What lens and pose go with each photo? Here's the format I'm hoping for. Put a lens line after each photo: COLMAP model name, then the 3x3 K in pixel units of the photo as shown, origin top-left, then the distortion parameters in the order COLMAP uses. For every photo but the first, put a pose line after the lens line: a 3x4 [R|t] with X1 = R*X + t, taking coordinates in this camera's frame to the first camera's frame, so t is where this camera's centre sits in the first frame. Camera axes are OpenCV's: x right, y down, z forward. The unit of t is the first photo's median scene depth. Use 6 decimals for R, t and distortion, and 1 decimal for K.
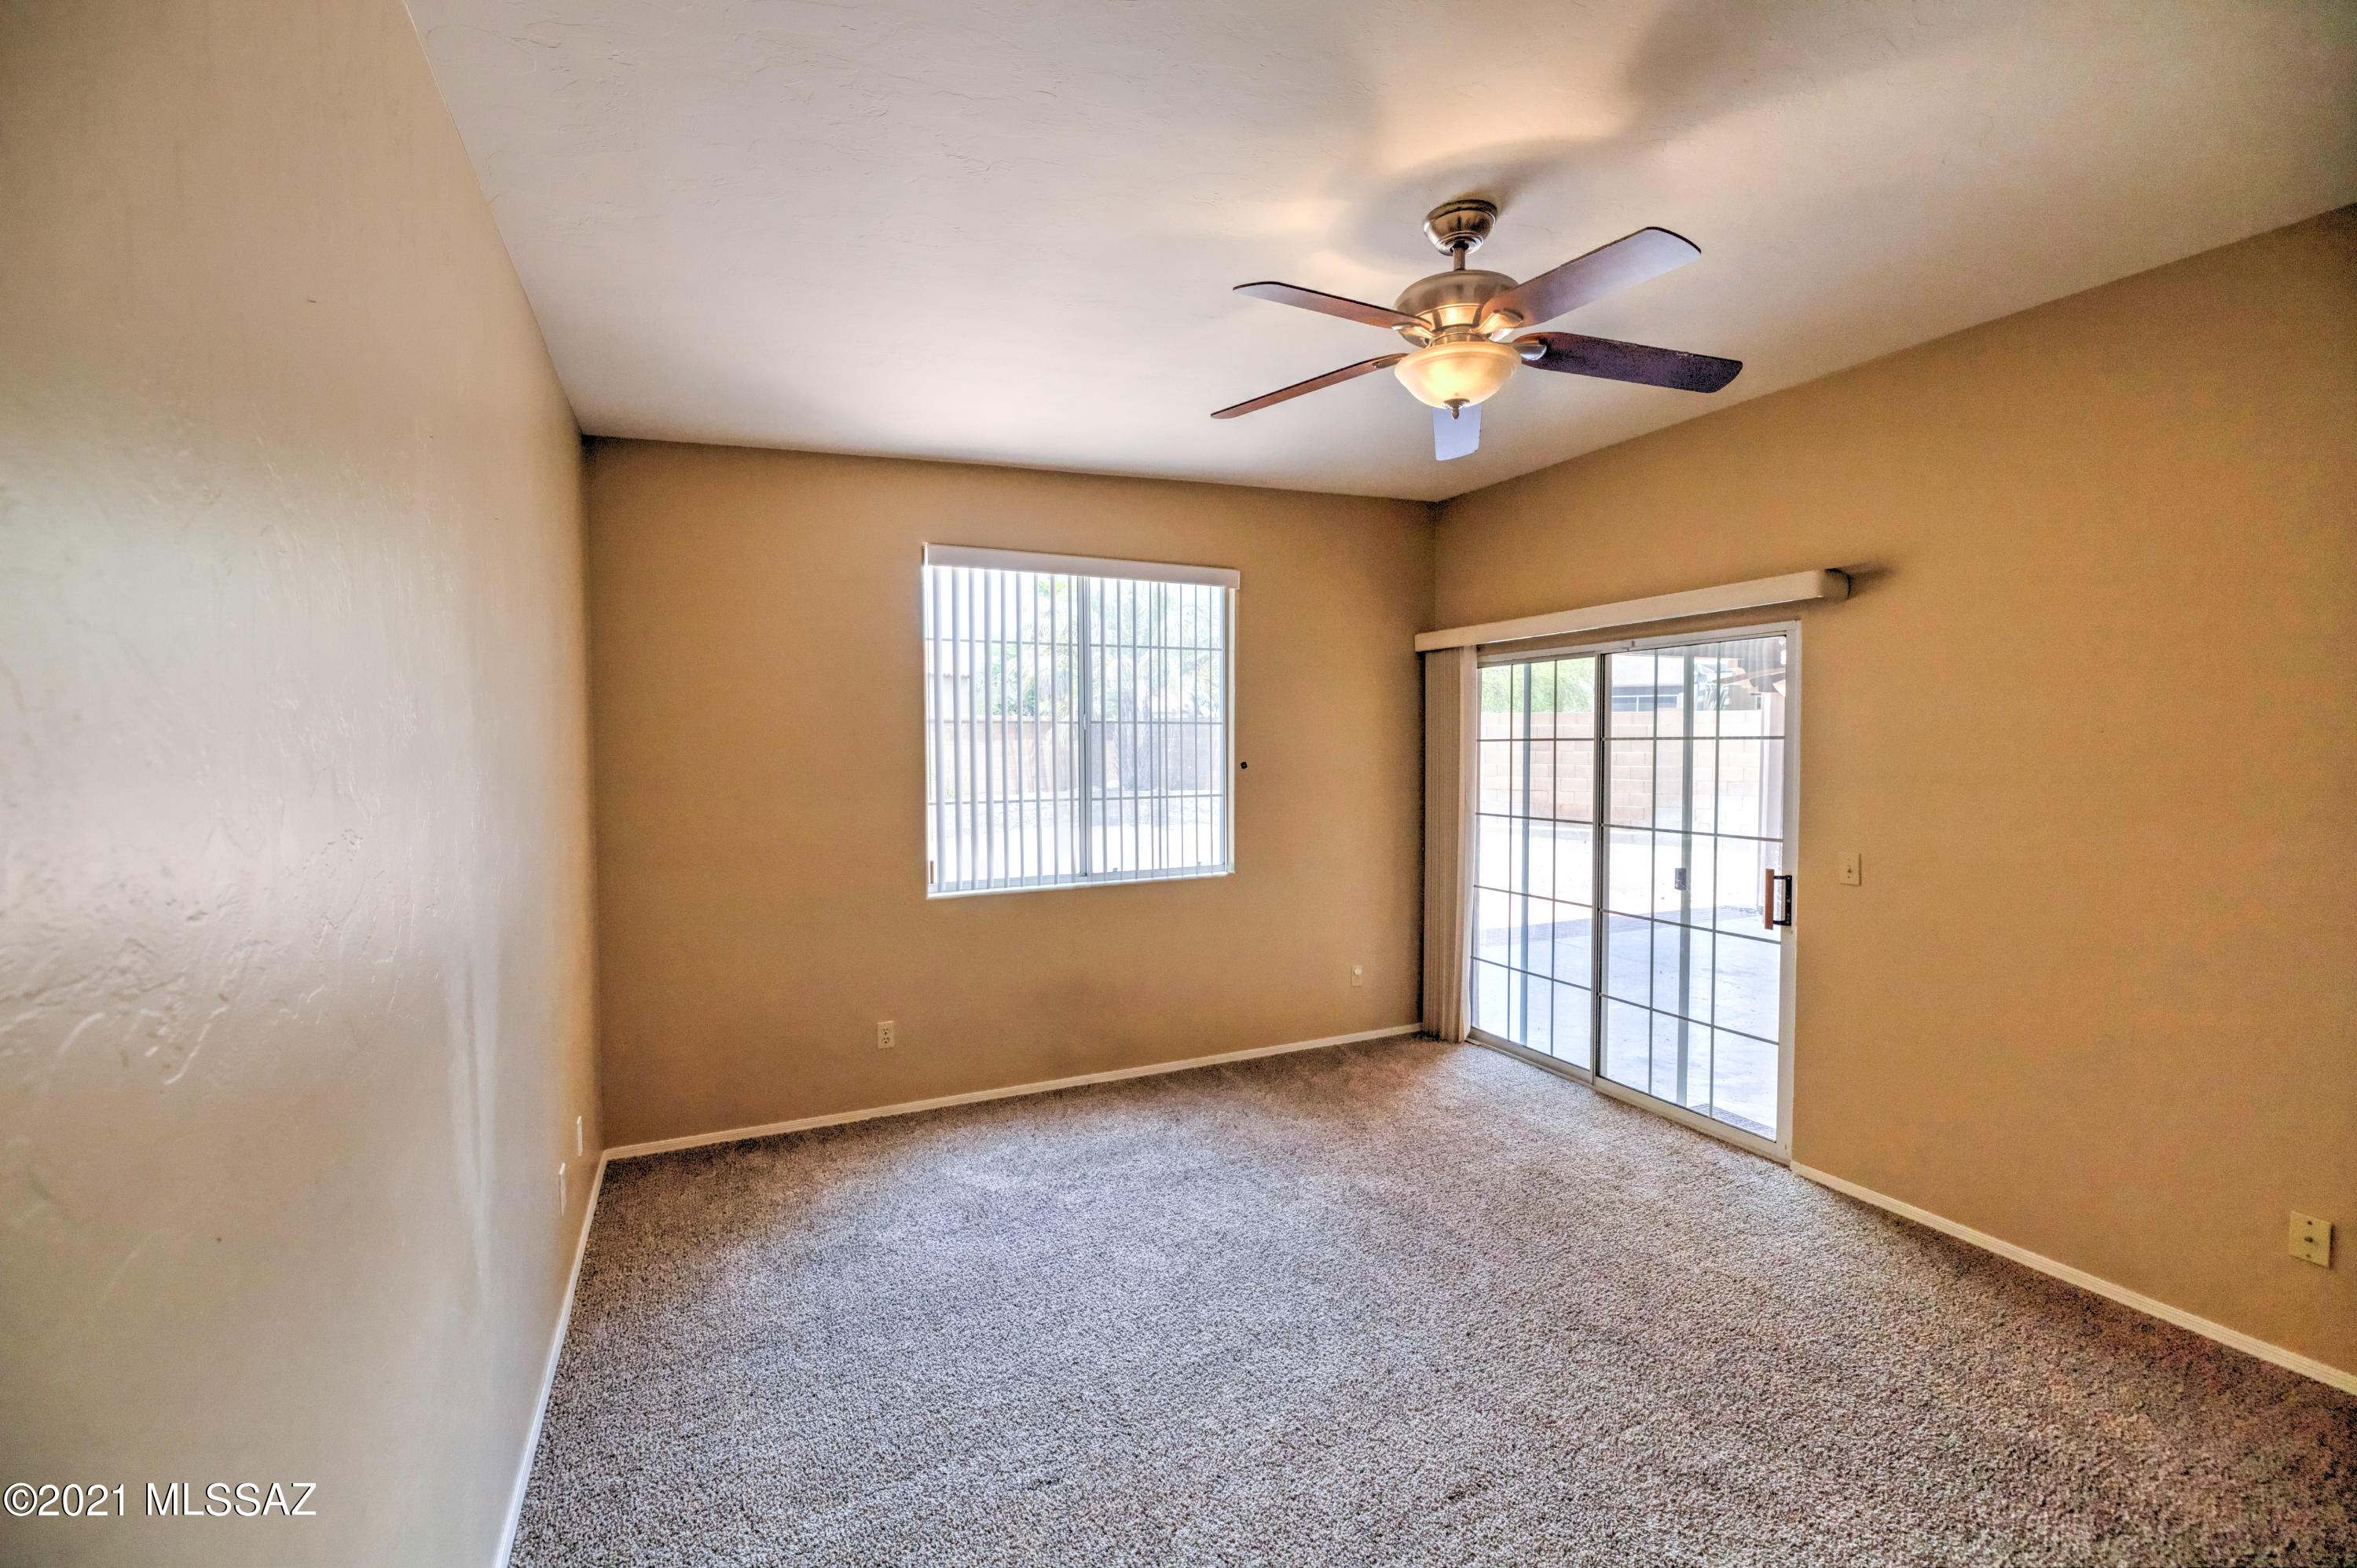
lens RADIAL K [[993.8, 0, 1181.0], [0, 993.8, 774.6], [0, 0, 1]] dist [0.001446, 0.000095]
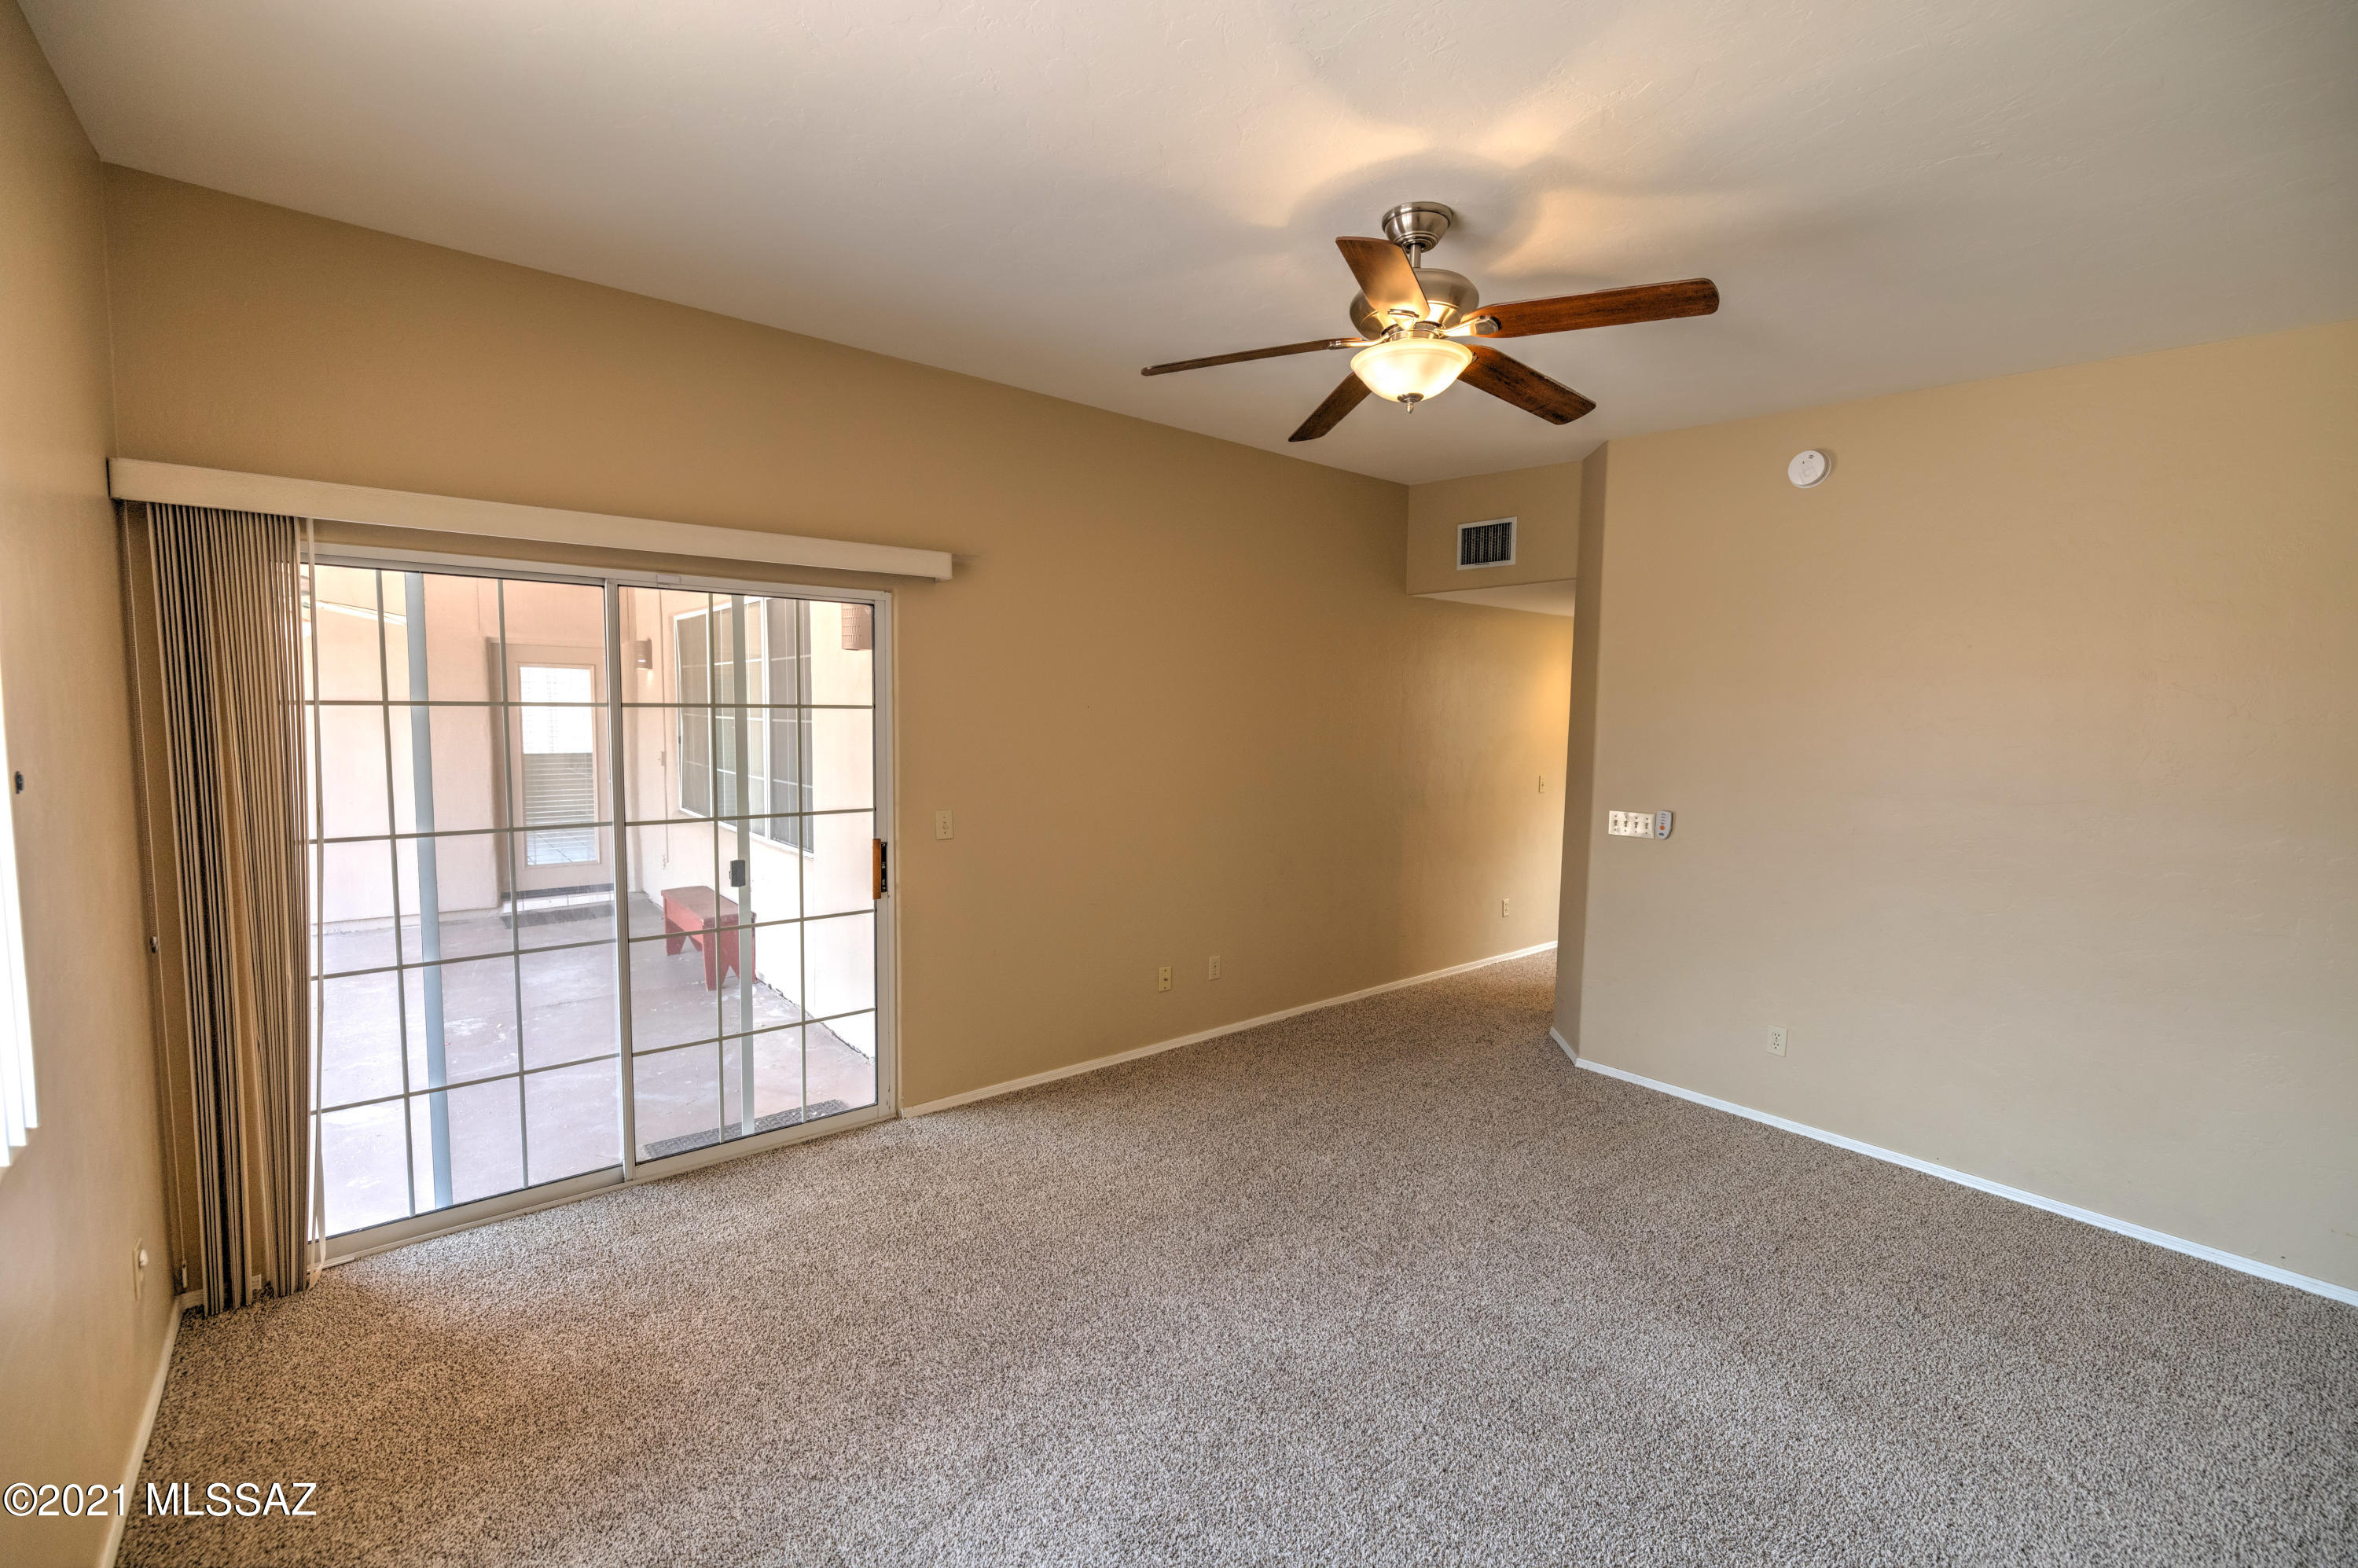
lens RADIAL K [[976.1, 0, 1179.0], [0, 976.1, 784.0], [0, 0, 1]] dist [0.000553, 0.000142]
pose [[-0.230125, -0.076815, 0.970125, -0.383842], [0.016888, 0.996415, 0.082902, -0.033287], [-0.973015, 0.035461, -0.228003, 0.829891]]
